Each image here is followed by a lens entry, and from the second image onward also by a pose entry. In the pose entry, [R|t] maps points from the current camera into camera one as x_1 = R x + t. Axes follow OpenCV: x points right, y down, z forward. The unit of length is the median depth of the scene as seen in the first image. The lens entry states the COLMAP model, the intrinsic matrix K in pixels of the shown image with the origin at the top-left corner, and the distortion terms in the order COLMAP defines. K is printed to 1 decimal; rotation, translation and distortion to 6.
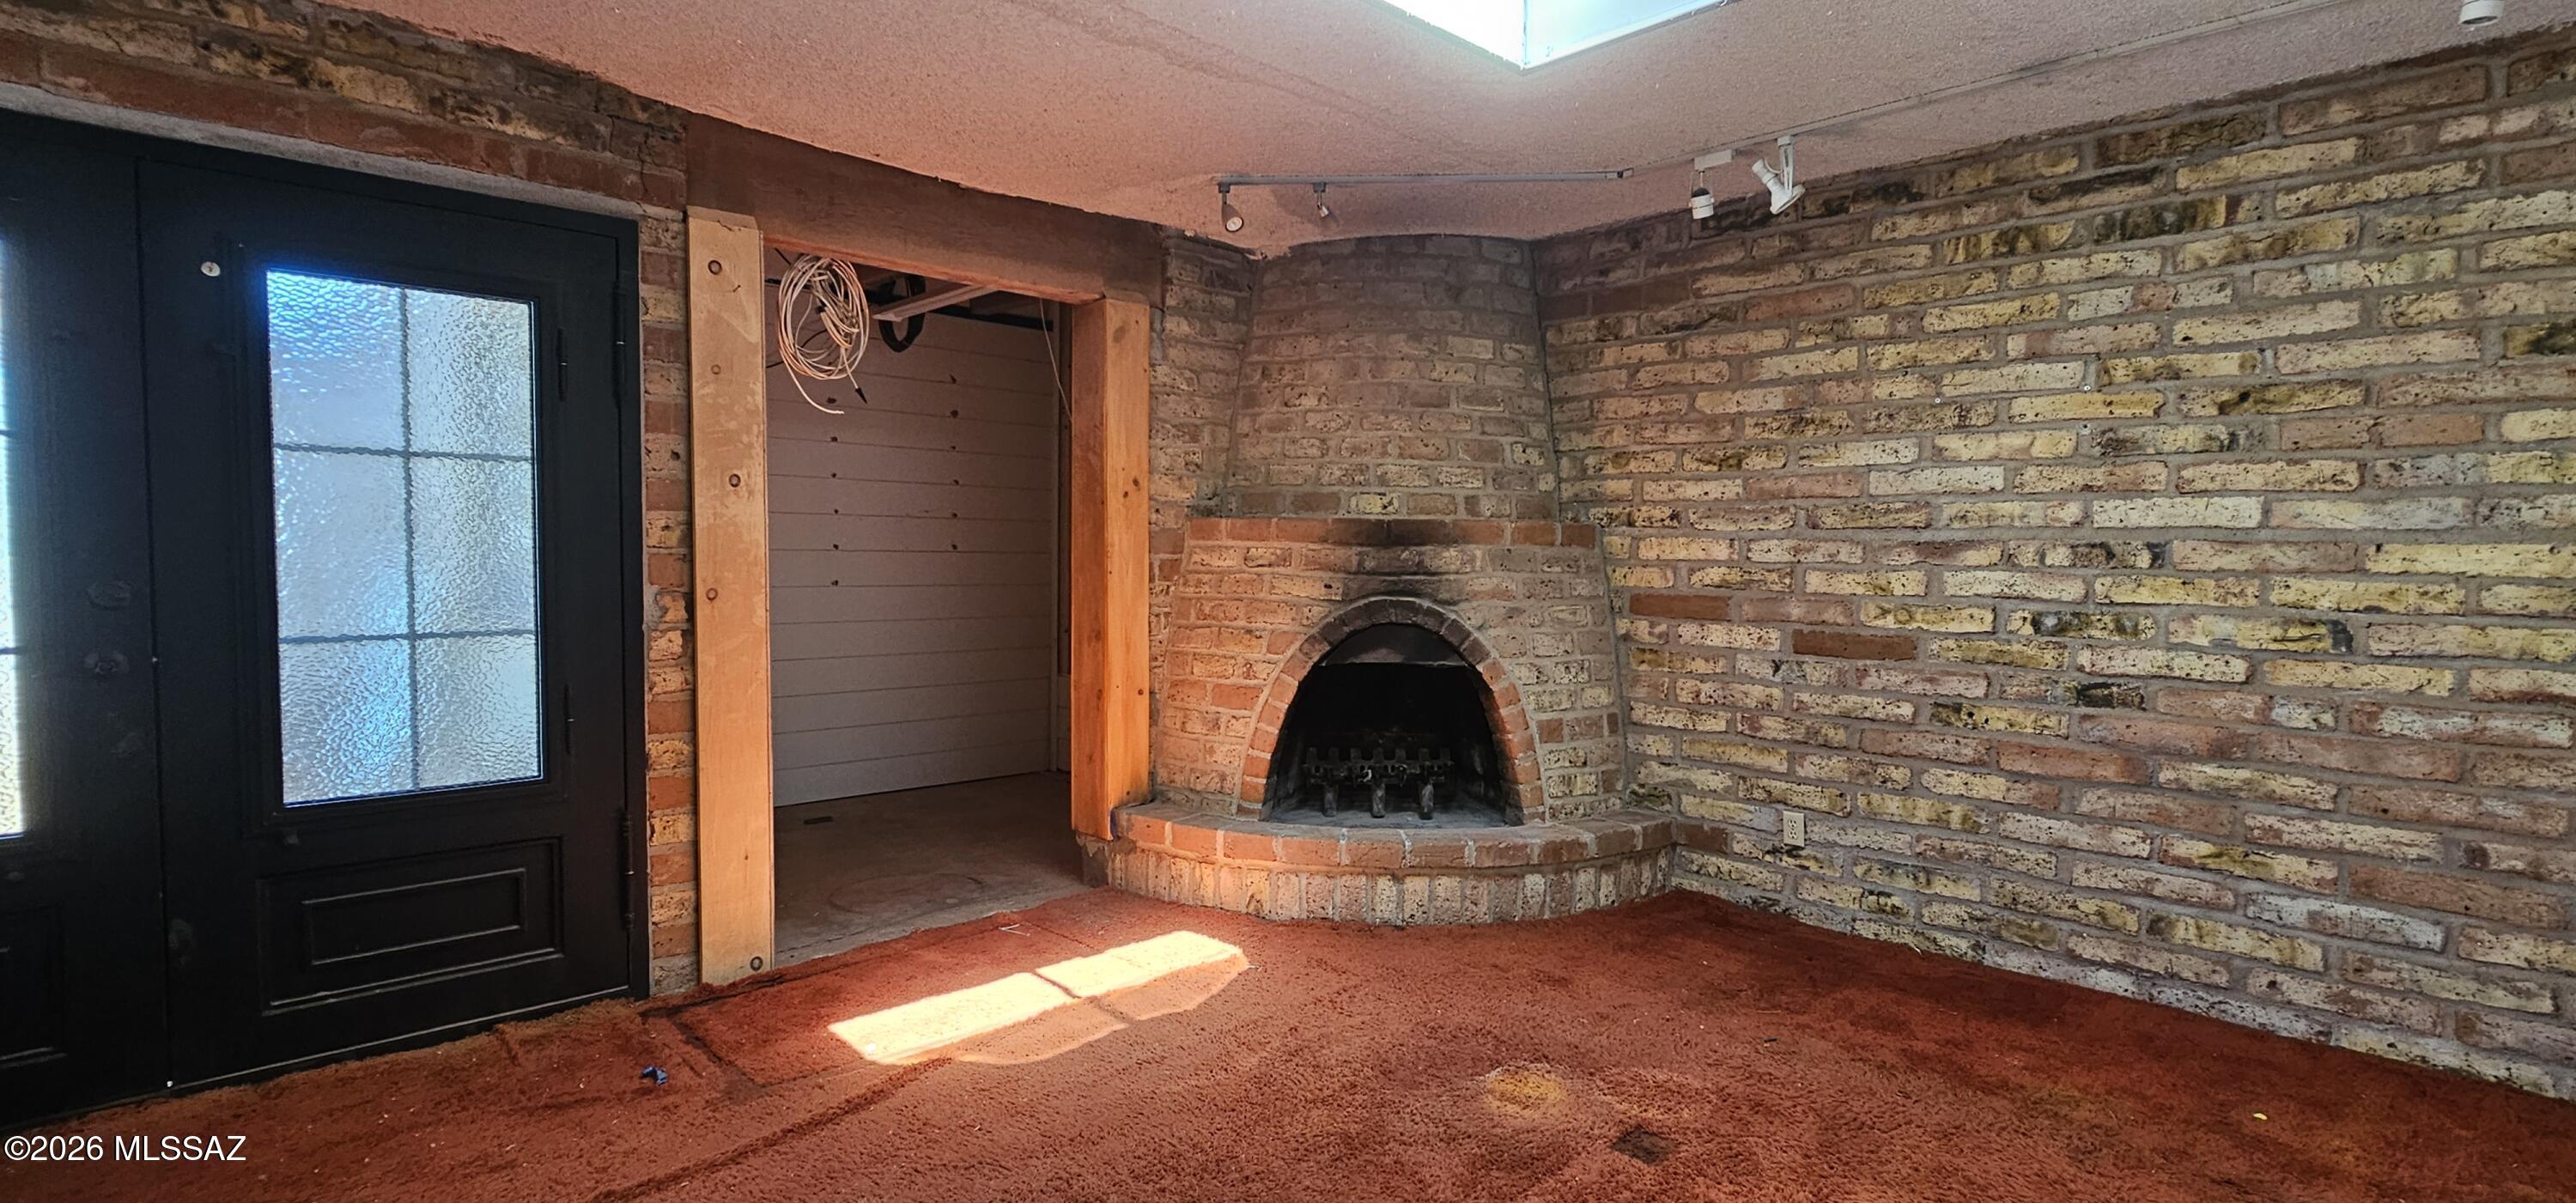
lens RADIAL K [[1214.0, 0, 1308.0], [0, 1214.0, 613.3], [0, 0, 1]] dist [0.002974, 0.000228]
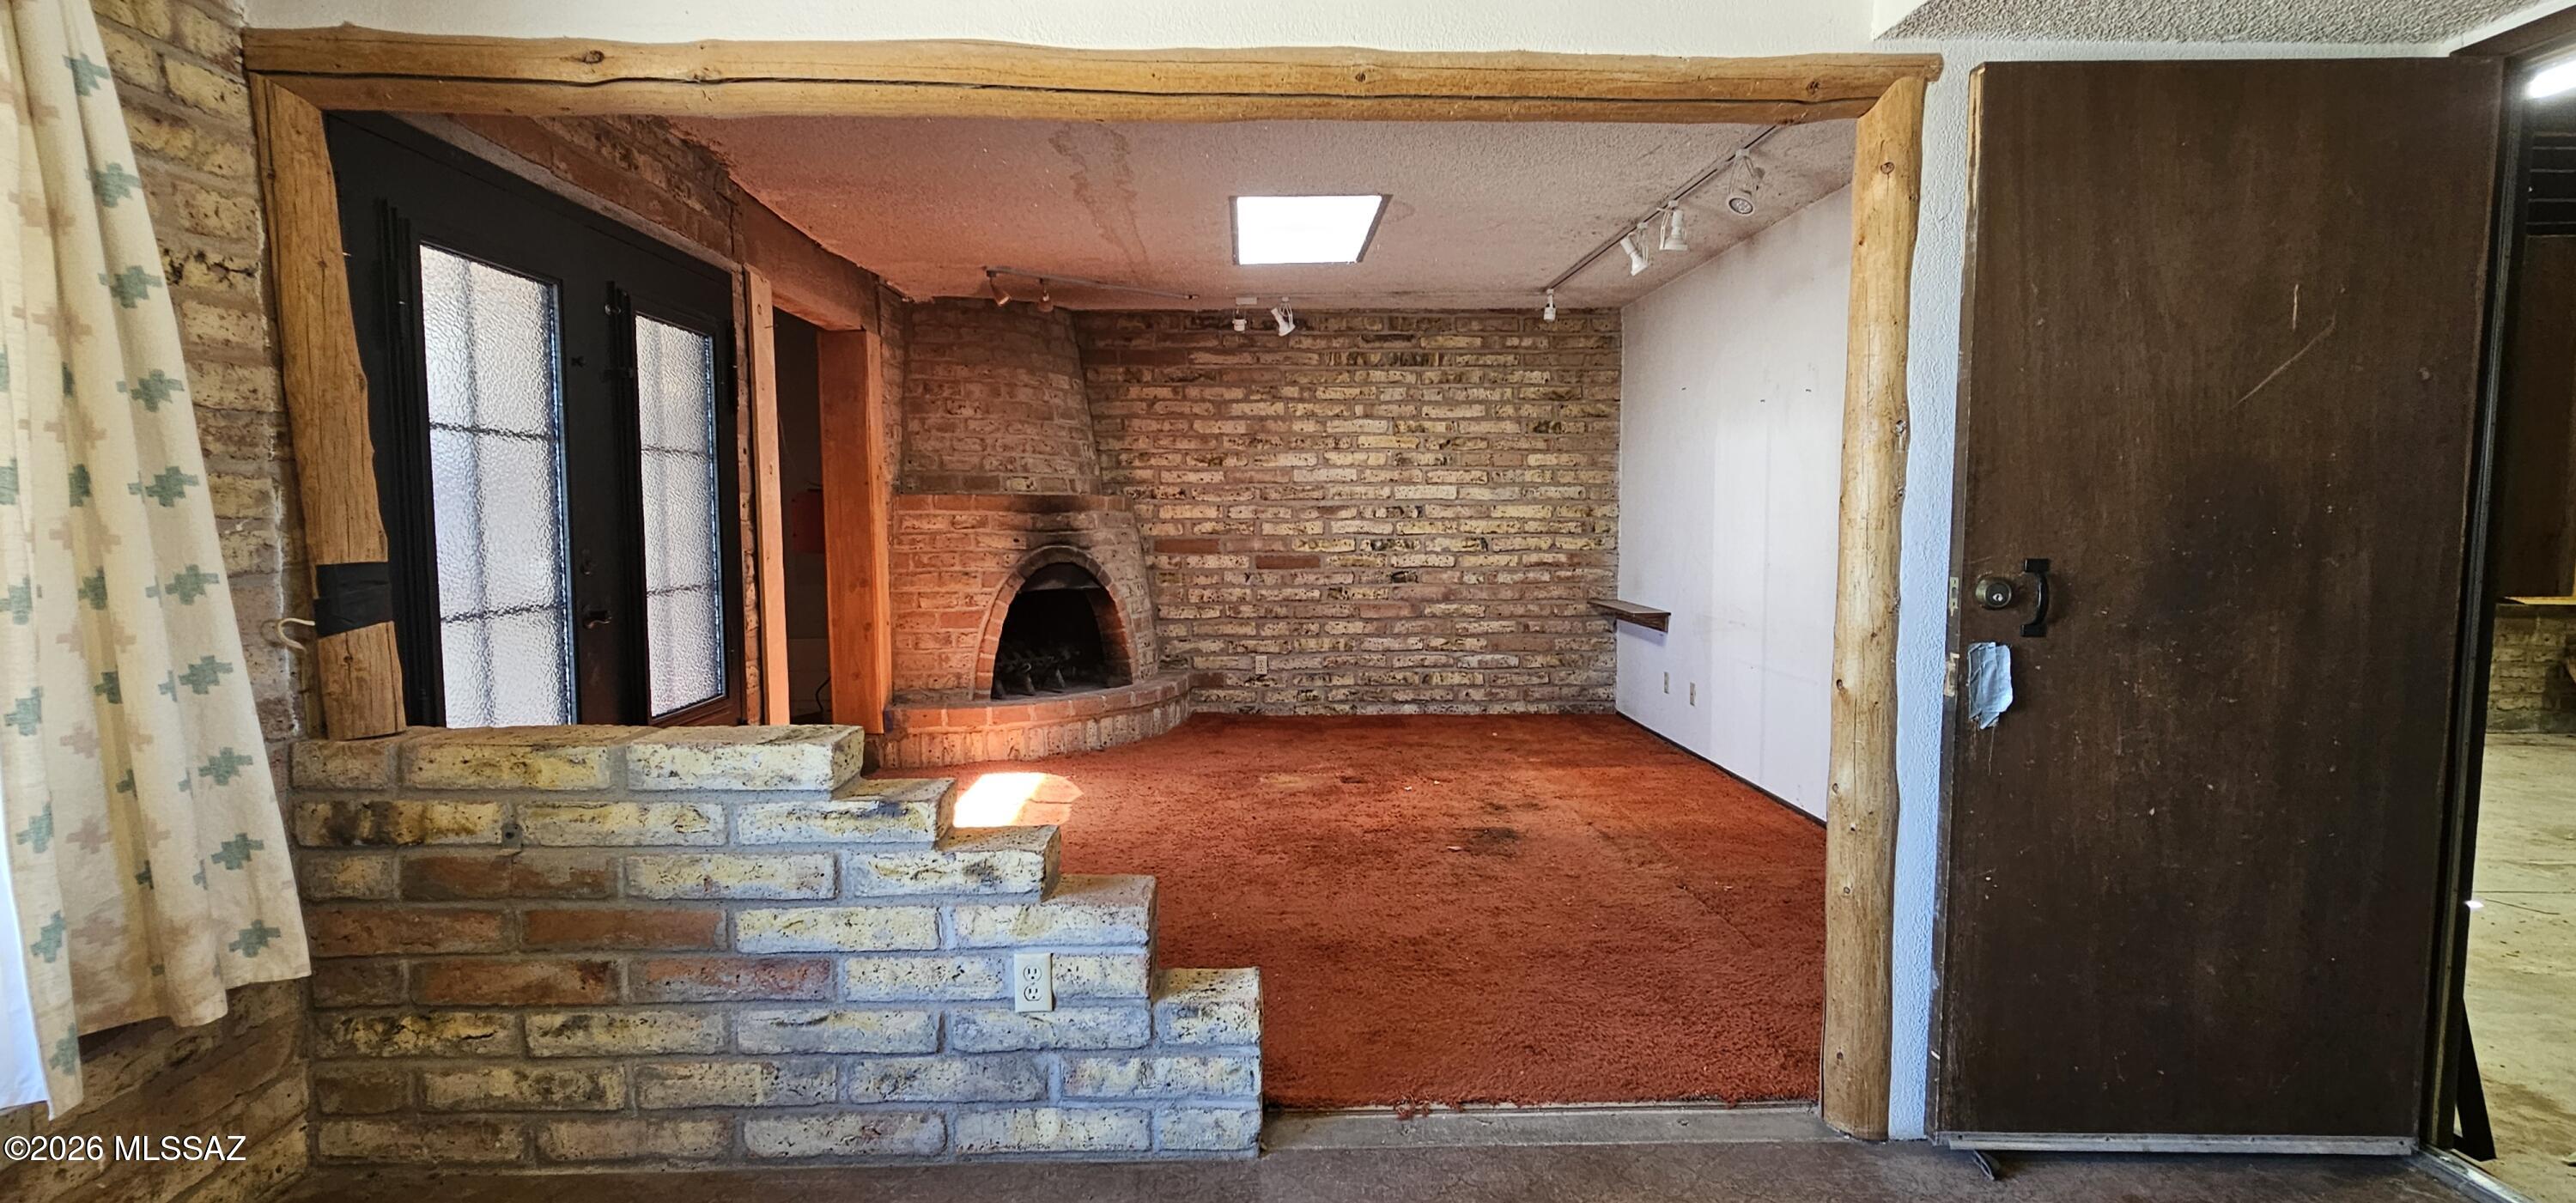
lens RADIAL K [[1214.0, 0, 1291.6], [0, 1214.0, 609.2], [0, 0, 1]] dist [0.002974, 0.000228]
pose [[0.679384, -0.071757, 0.730266, -0.939133], [0.052615, 0.997409, 0.049058, 0.007549], [-0.731894, 0.005093, 0.681399, -0.287042]]
